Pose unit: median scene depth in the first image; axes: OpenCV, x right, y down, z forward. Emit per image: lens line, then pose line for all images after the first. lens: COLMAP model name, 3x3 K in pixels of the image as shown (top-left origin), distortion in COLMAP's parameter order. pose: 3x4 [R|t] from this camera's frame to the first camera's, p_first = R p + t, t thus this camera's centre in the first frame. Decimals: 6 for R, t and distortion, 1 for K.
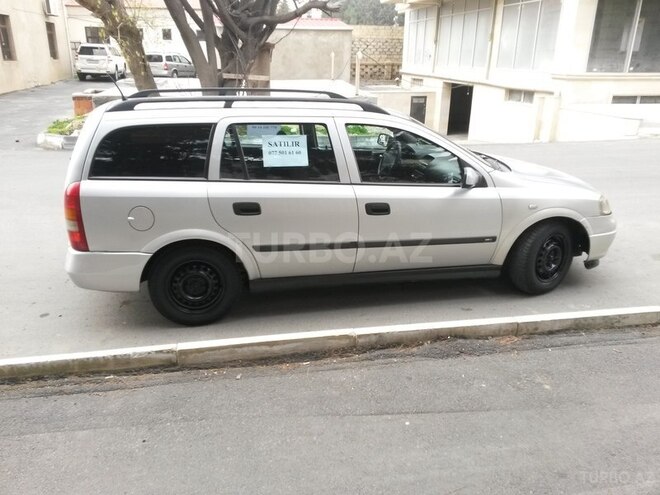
lens RADIAL K [[554.7, 0, 330.0], [0, 554.7, 247.5], [0, 0, 1]] dist [0.033007, -0.013269]
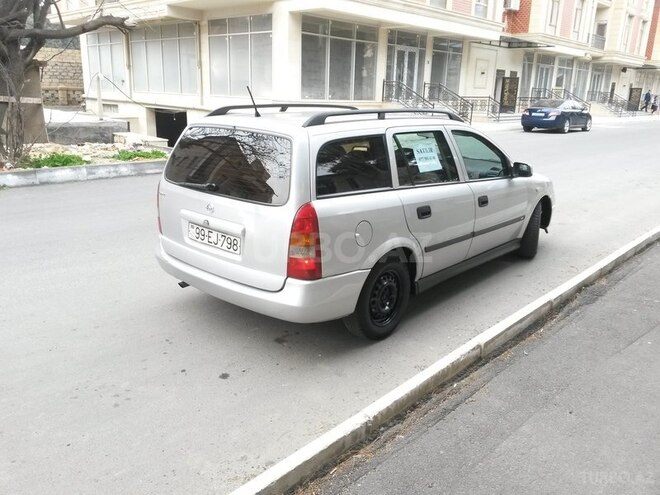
lens RADIAL K [[554.7, 0, 330.0], [0, 554.7, 247.5], [0, 0, 1]] dist [0.033007, -0.013269]
pose [[0.797318, -0.156706, 0.582862, -0.853410], [0.183963, 0.982852, 0.012596, -0.046637], [-0.574841, 0.097182, 0.812474, 0.234627]]
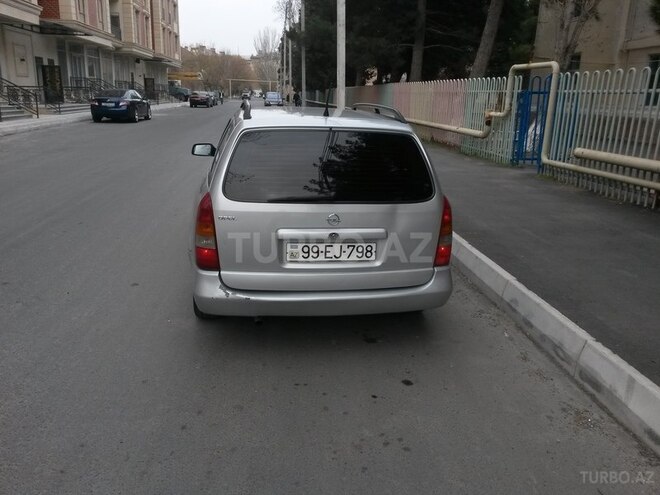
lens RADIAL K [[550.6, 0, 330.0], [0, 550.6, 247.5], [0, 0, 1]] dist [0.007125, 0.001169]
pose [[0.056044, -0.284289, 0.957099, -1.243101], [0.310687, 0.915979, 0.253882, -0.296113], [-0.948859, 0.283130, 0.139660, 0.963863]]
